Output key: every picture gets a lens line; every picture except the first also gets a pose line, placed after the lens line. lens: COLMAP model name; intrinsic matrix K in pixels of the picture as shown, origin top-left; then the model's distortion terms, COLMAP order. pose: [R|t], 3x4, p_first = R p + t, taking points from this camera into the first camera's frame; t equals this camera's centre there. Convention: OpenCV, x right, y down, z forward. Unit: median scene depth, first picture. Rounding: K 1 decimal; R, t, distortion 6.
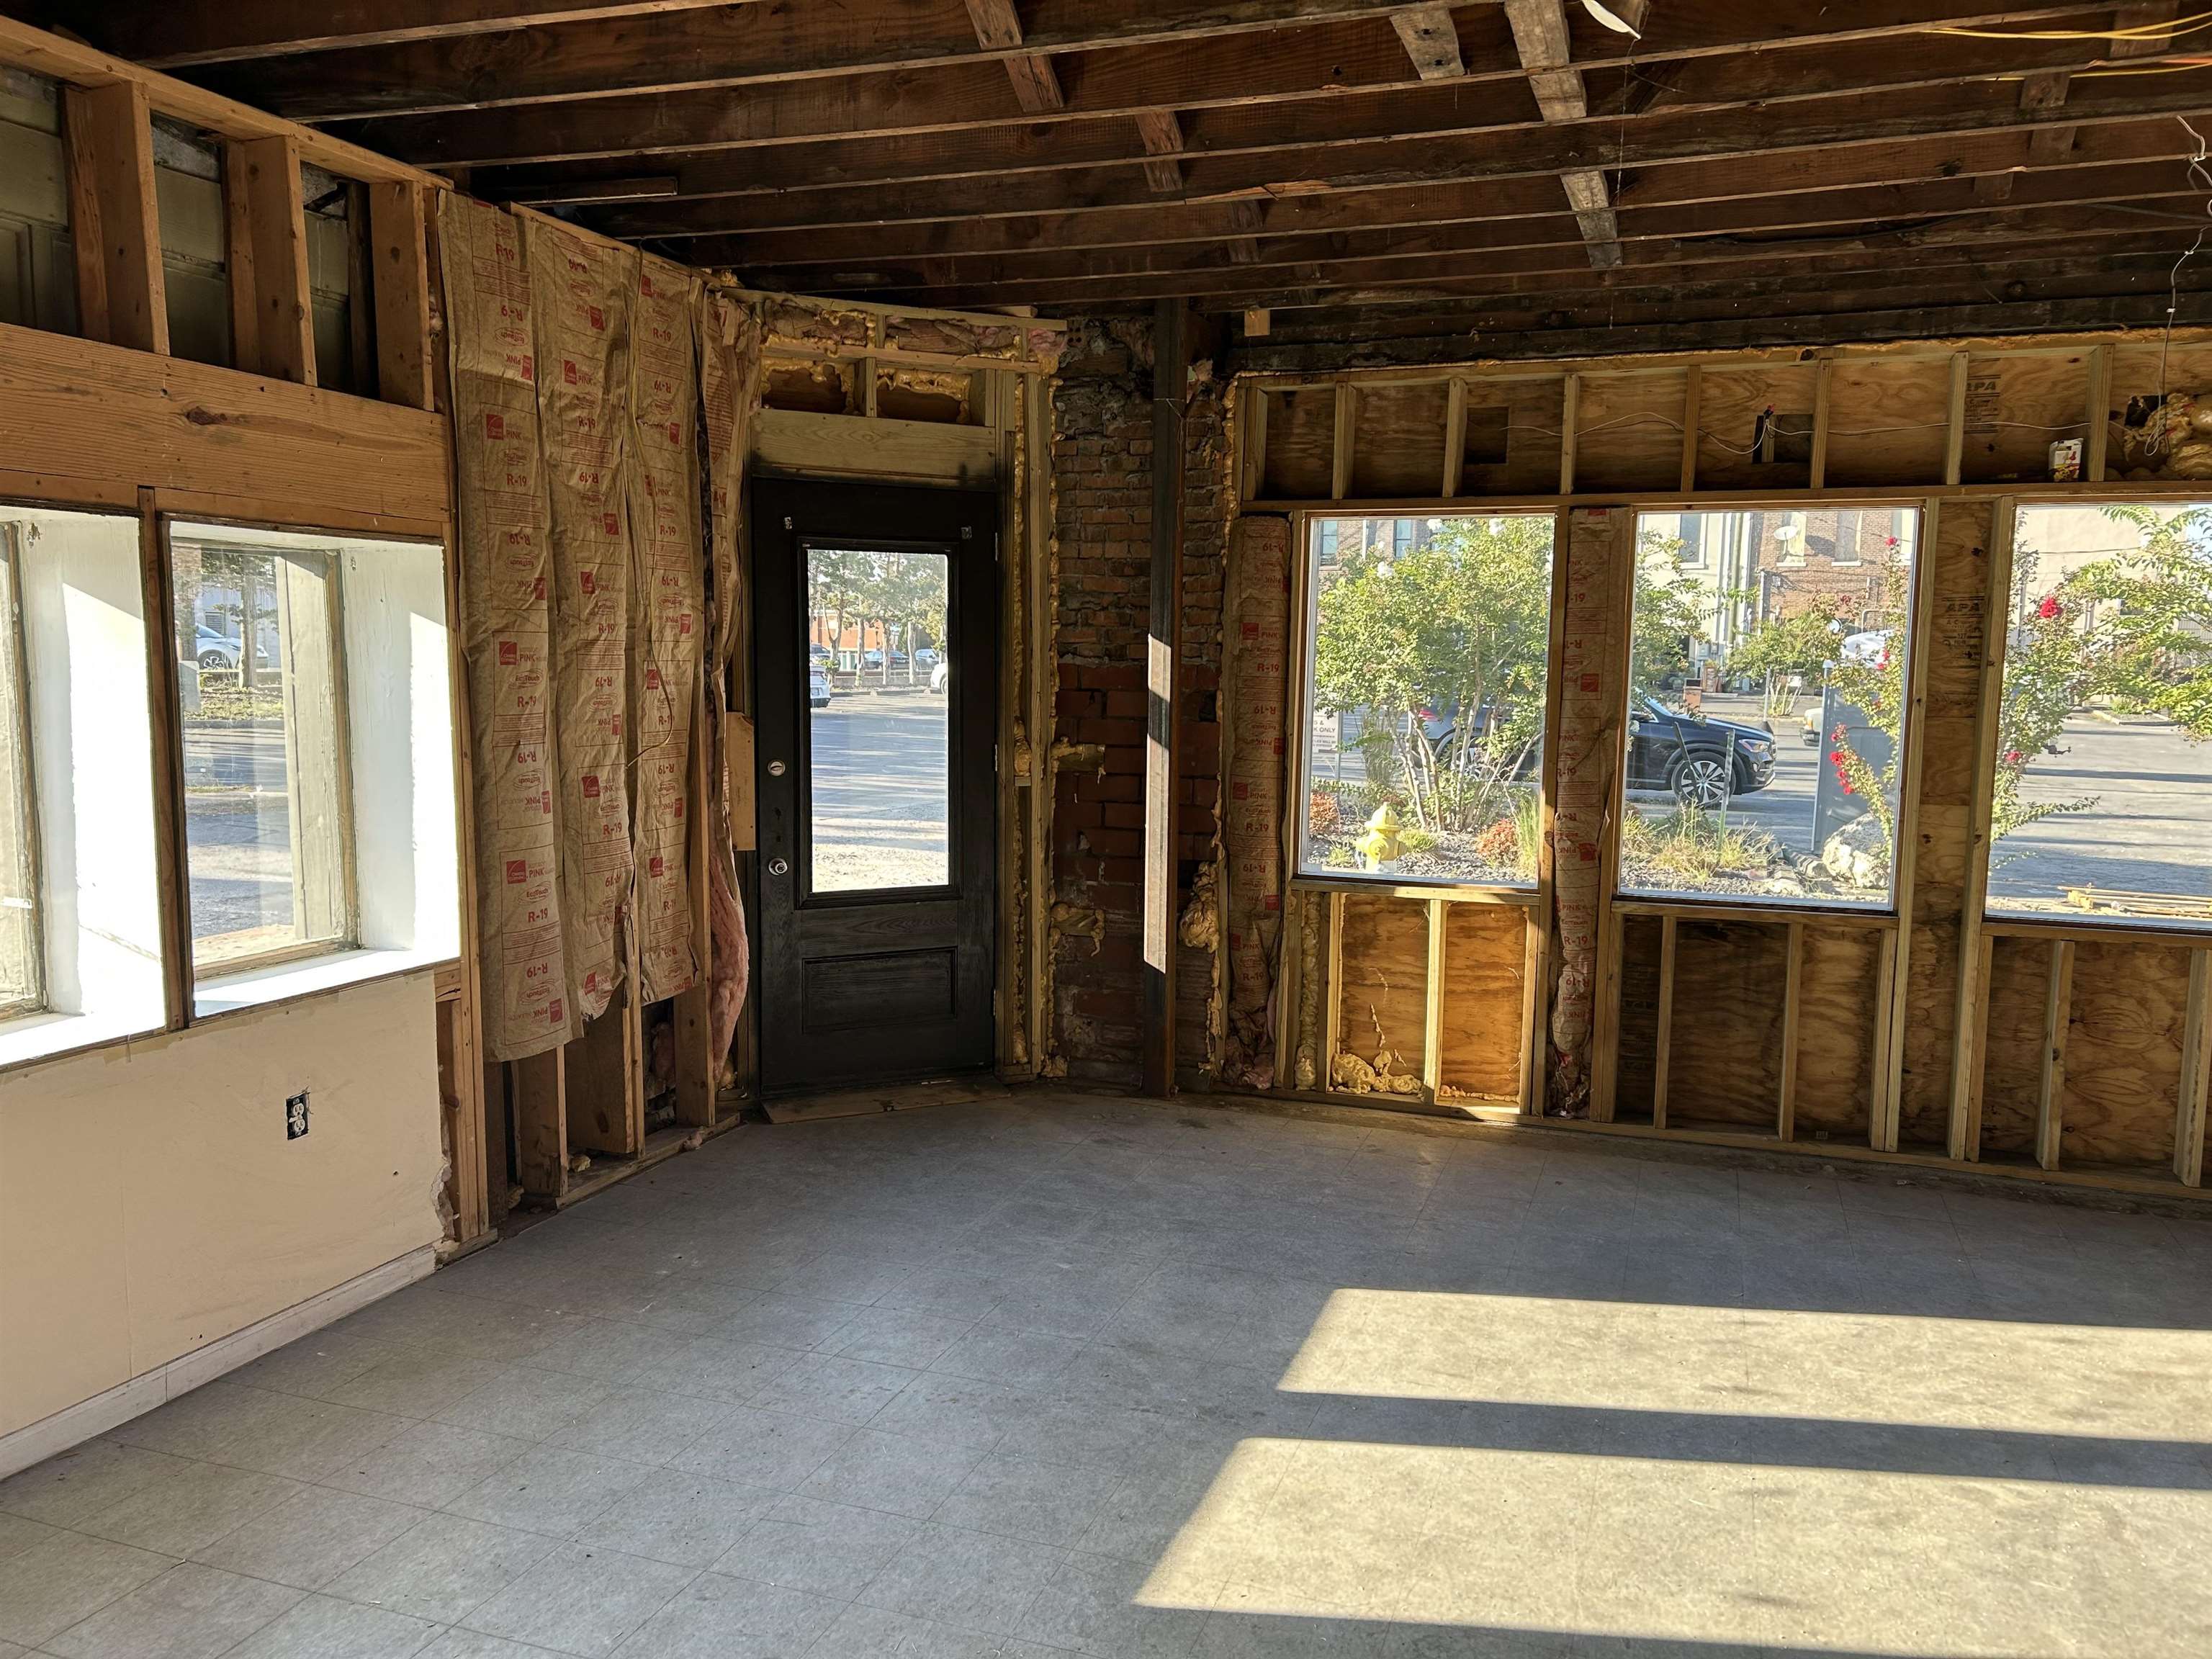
lens RADIAL K [[1663.7, 0, 1105.4], [0, 1663.7, 844.9], [0, 0, 1]] dist [0.063490, -0.064724]
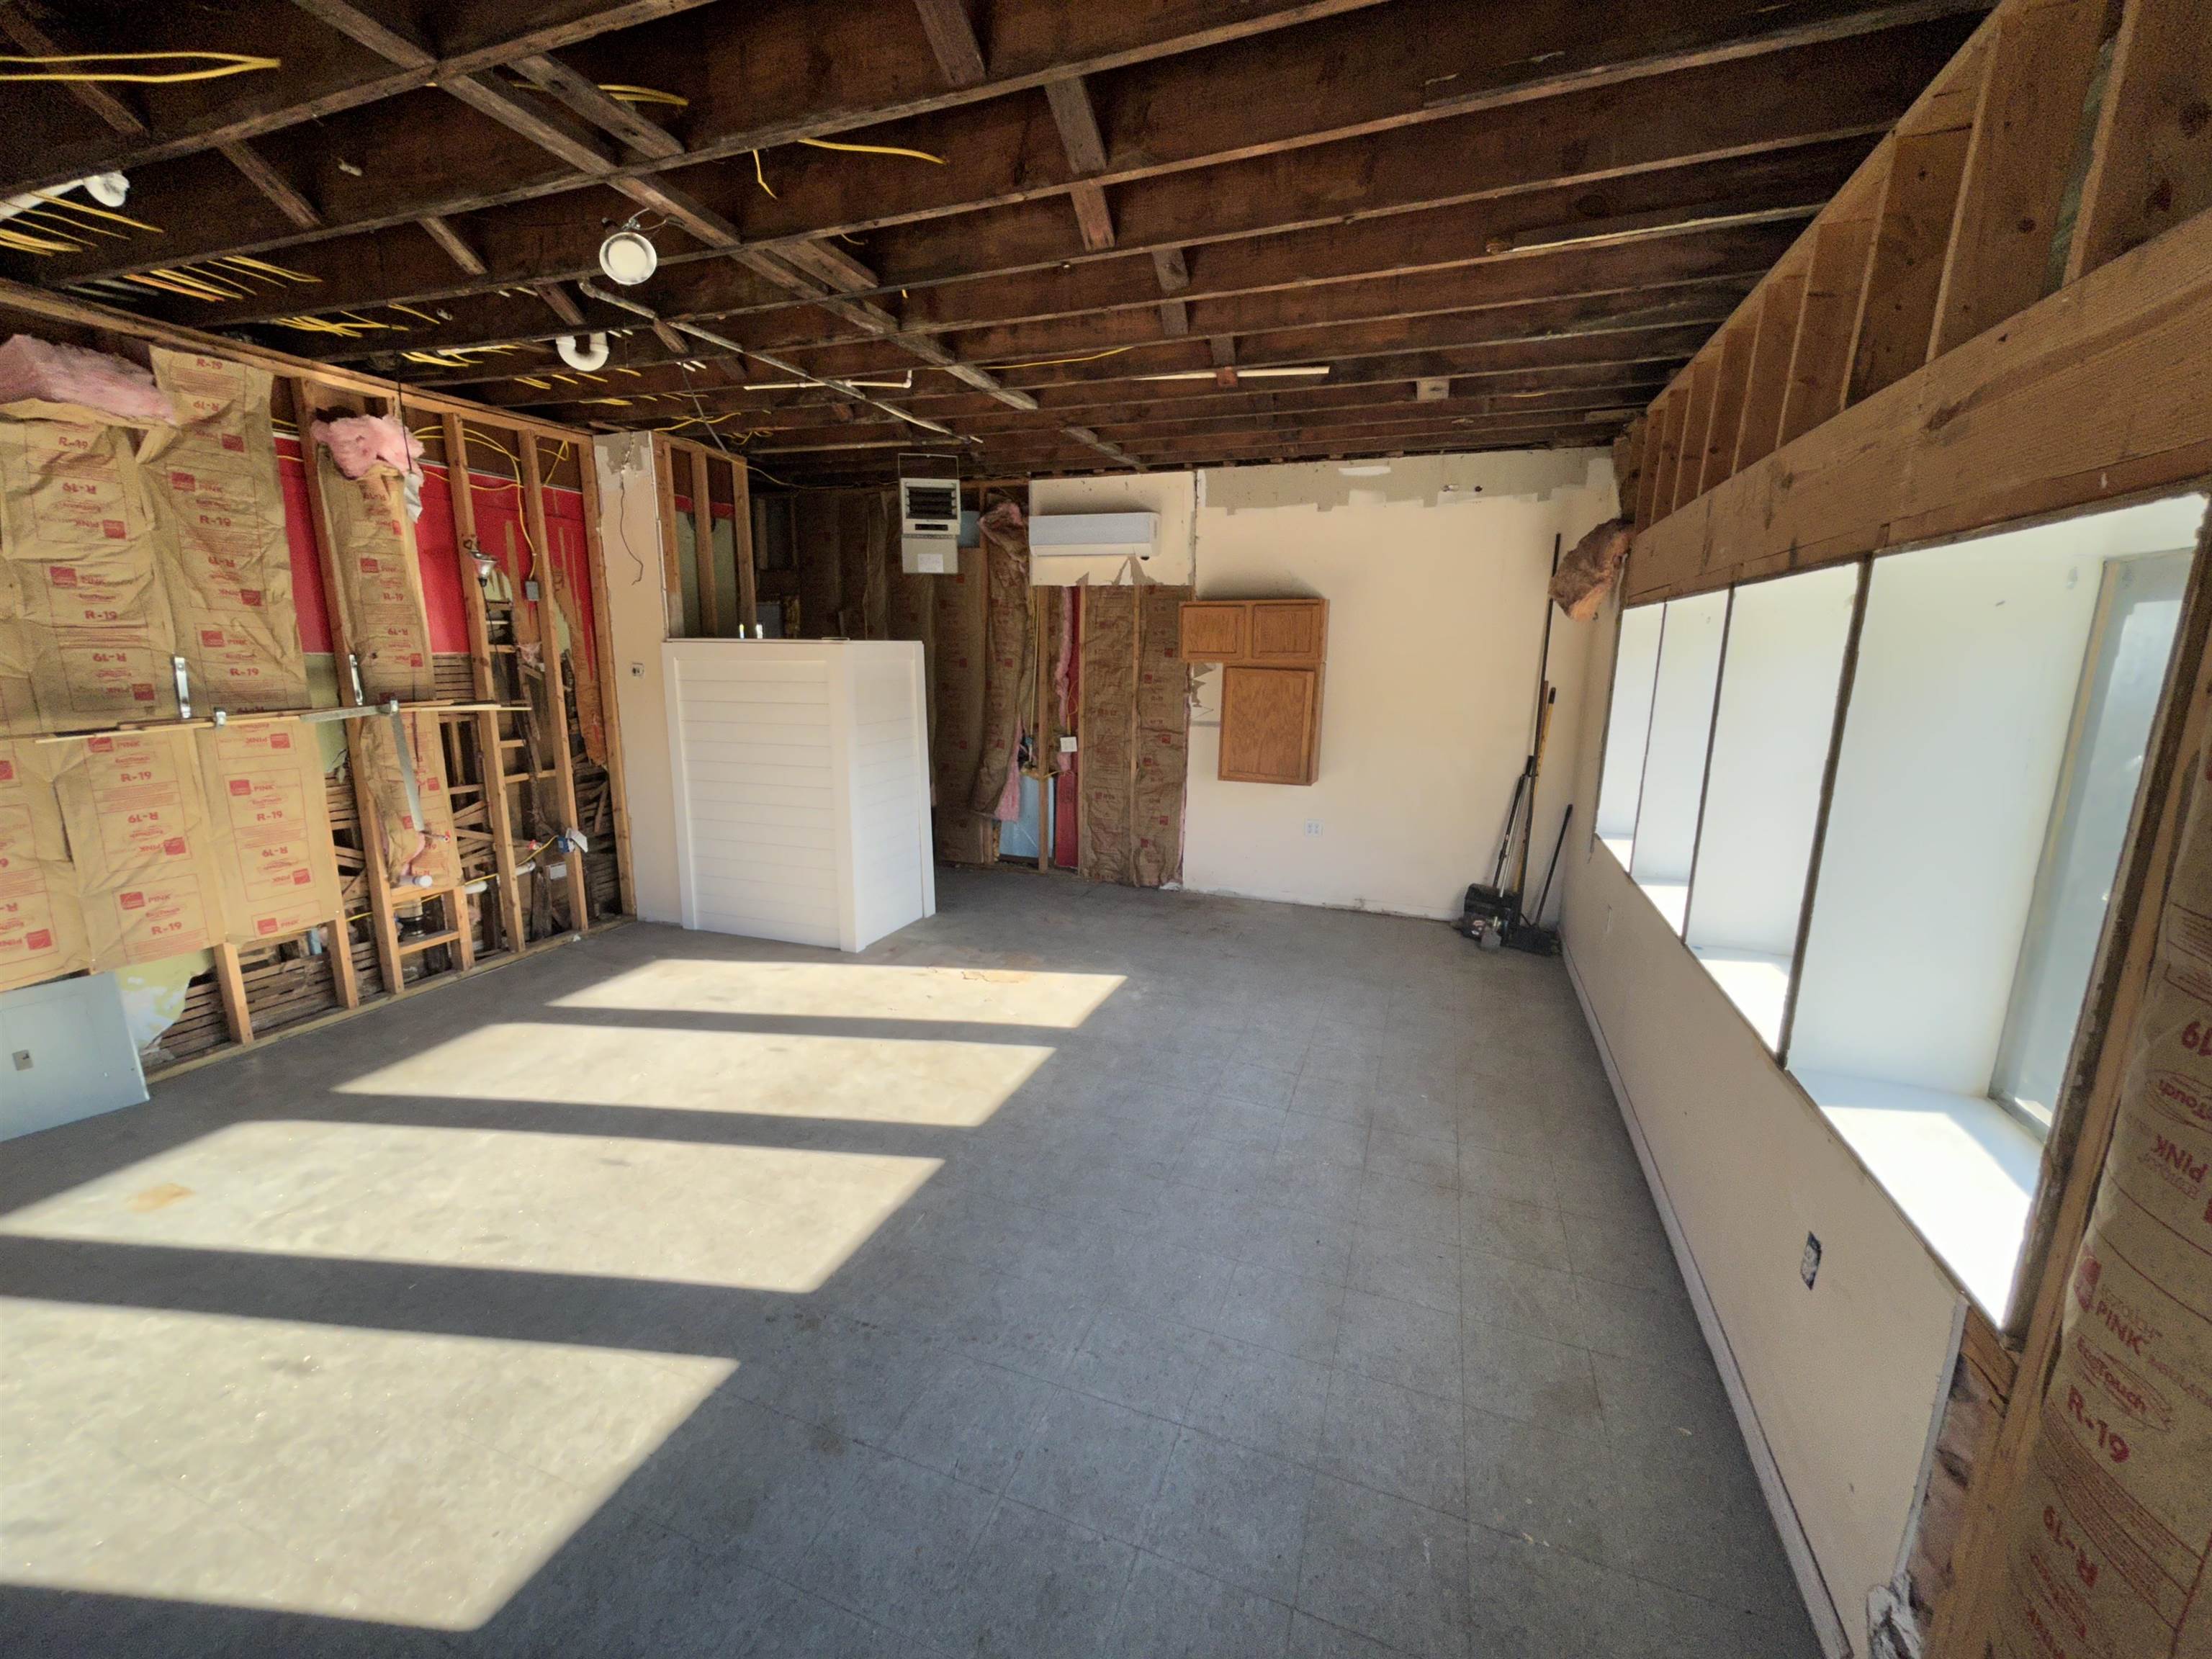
lens RADIAL K [[896.1, 0, 1099.4], [0, 896.1, 818.9], [0, 0, 1]] dist [-0.002586, 0.000551]
pose [[-0.999545, -0.028369, 0.010227, -0.089823], [-0.023889, 0.951866, 0.305583, -0.127476], [-0.018404, 0.305200, -0.952110, 0.987348]]
